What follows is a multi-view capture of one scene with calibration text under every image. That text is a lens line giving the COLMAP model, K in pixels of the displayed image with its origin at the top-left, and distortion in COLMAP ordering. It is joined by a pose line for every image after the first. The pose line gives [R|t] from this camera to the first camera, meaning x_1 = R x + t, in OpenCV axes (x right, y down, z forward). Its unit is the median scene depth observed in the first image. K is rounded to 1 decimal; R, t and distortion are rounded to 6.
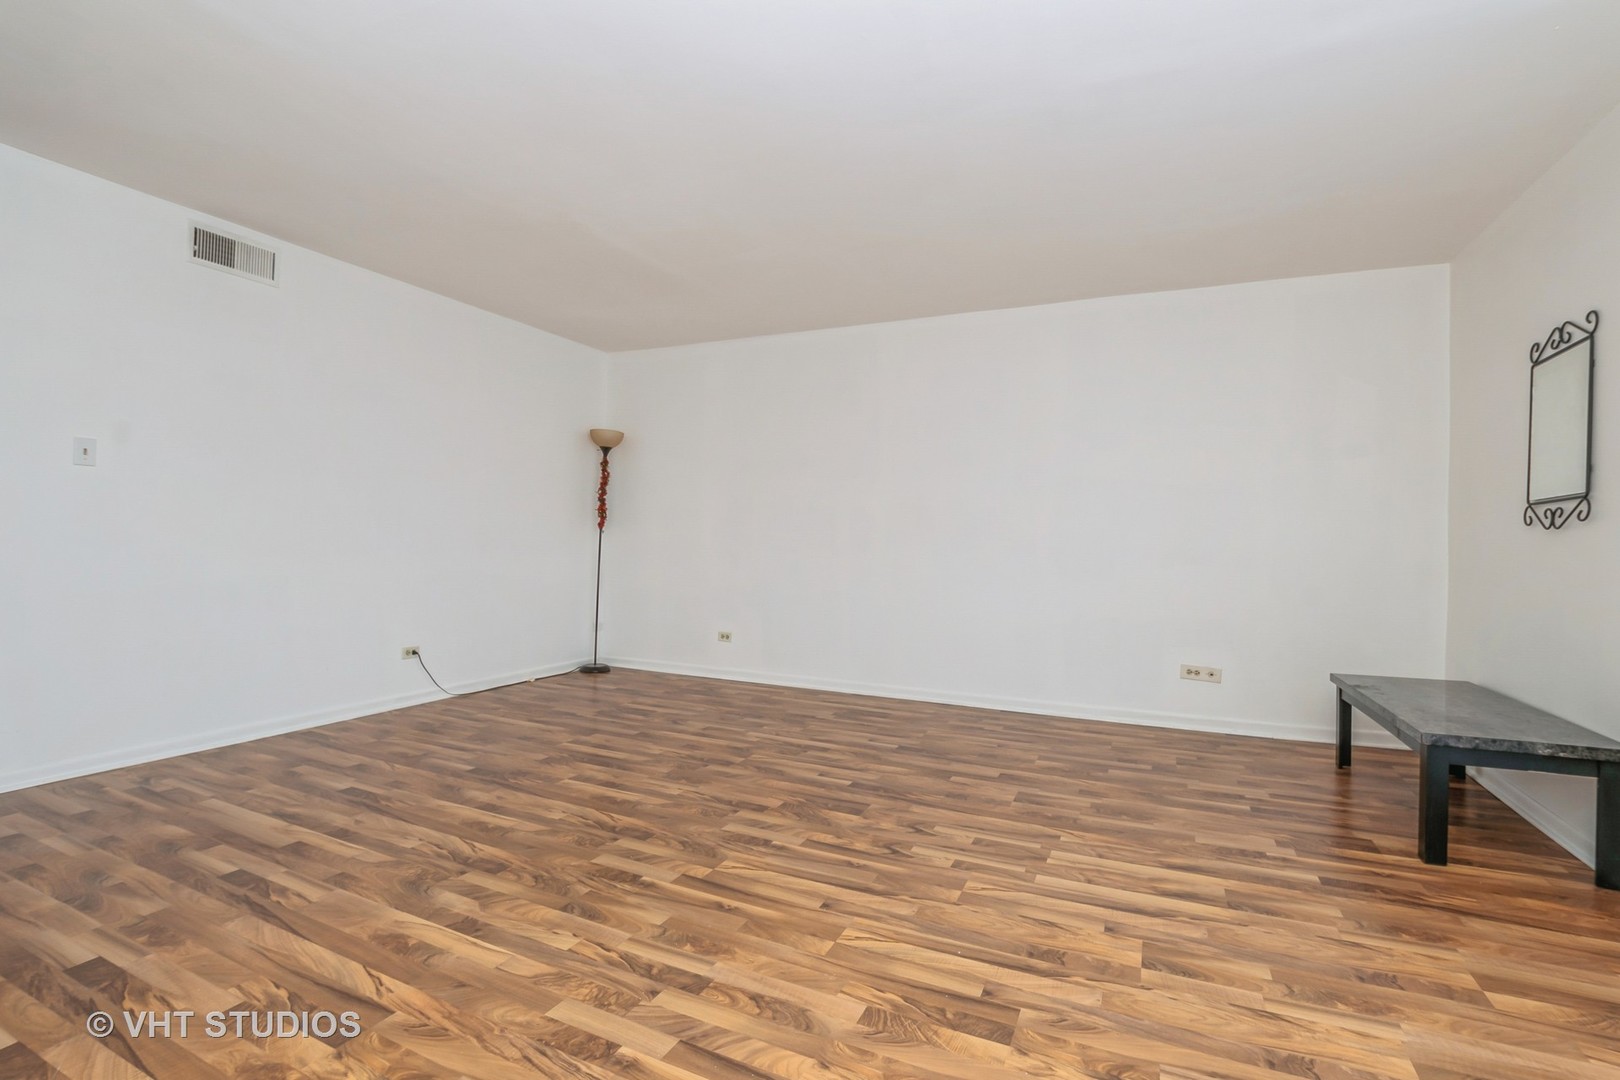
lens RADIAL K [[728.3, 0, 820.2], [0, 728.3, 542.8], [0, 0, 1]] dist [-0.029339, 0.002473]
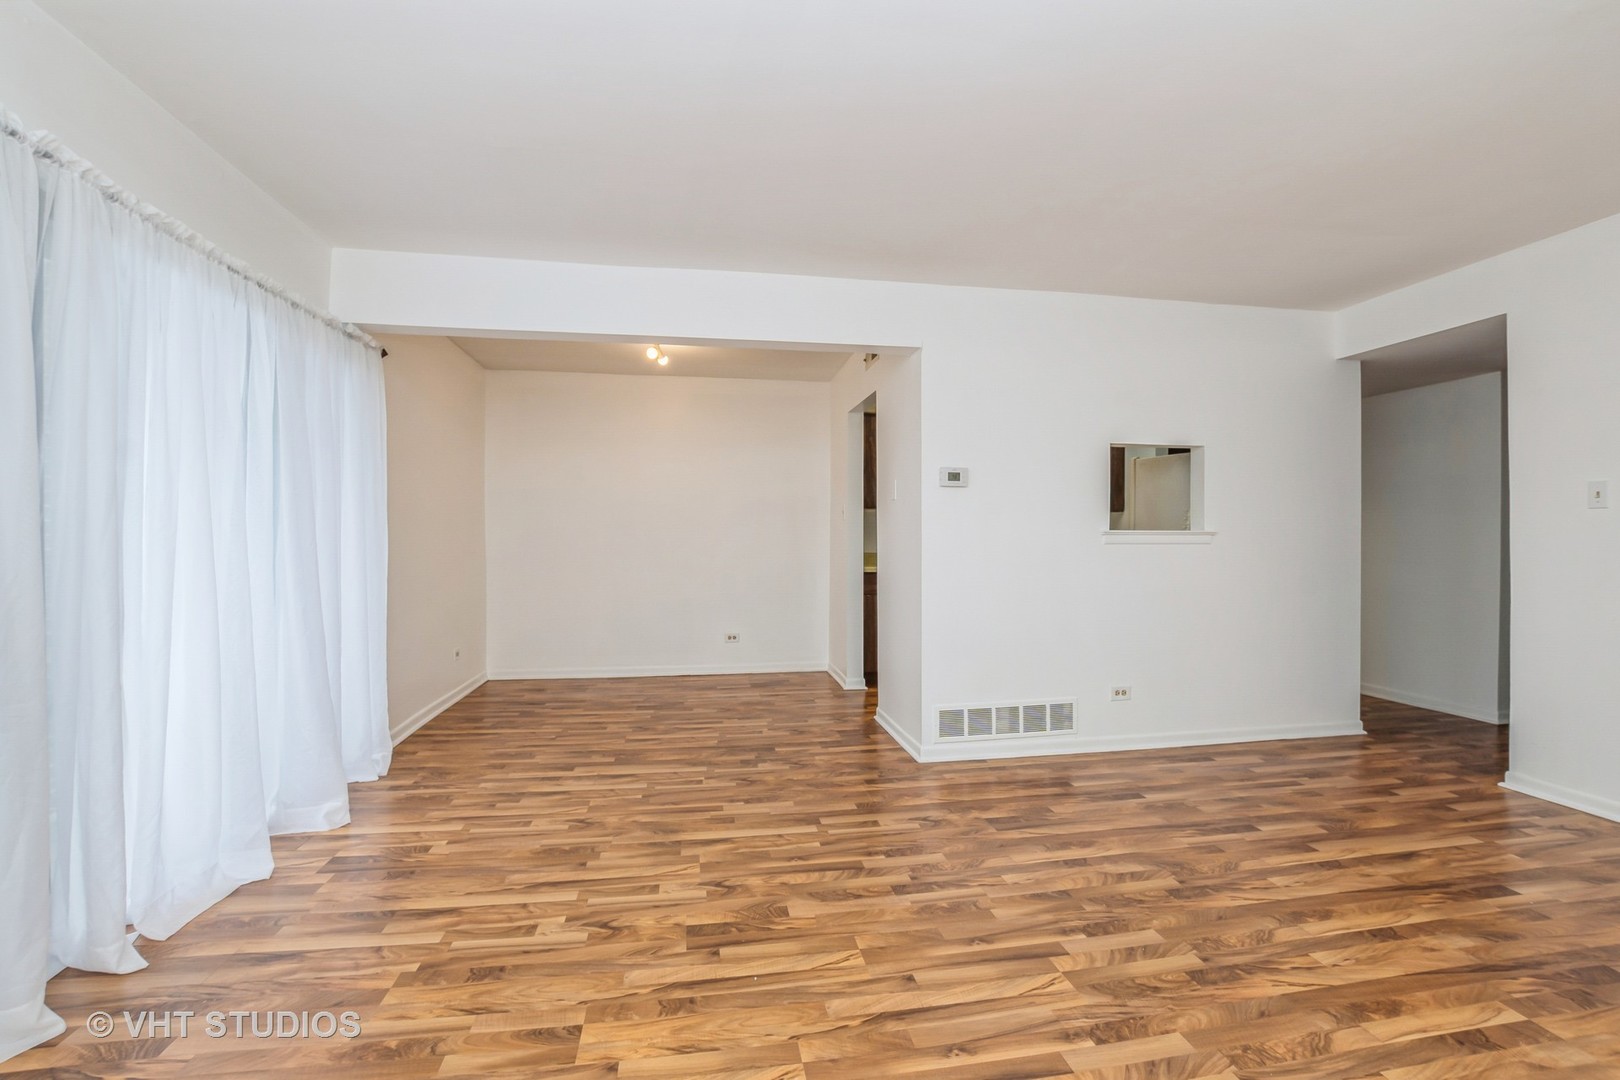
lens RADIAL K [[728.3, 0, 817.7], [0, 728.3, 538.5], [0, 0, 1]] dist [-0.029339, 0.002473]
pose [[-0.821055, -0.018305, -0.570556, 0.641073], [-0.018070, 0.999818, -0.006074, -0.056607], [0.570563, 0.005322, -0.821236, 1.681749]]
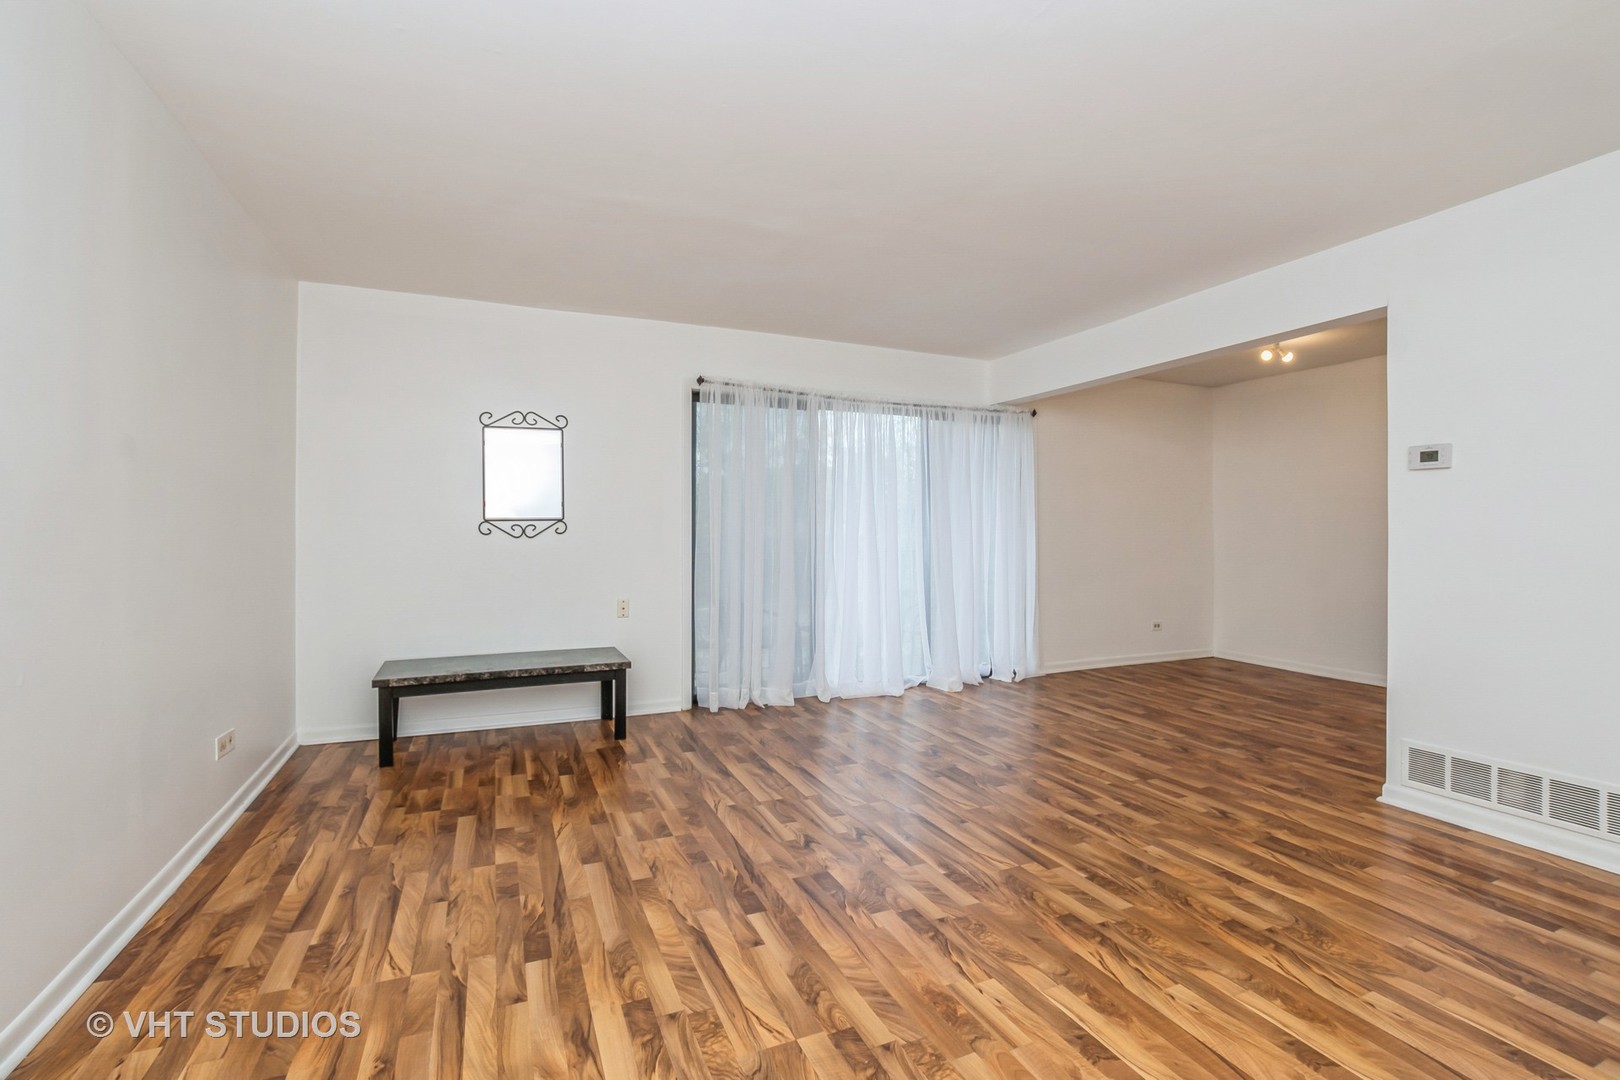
lens RADIAL K [[728.3, 0, 818.1], [0, 728.3, 531.9], [0, 0, 1]] dist [-0.029339, 0.002473]
pose [[-0.748897, -0.020522, 0.662368, -0.704835], [-0.013688, 0.999786, 0.015500, -0.084398], [-0.662545, 0.002541, -0.749018, 2.239456]]
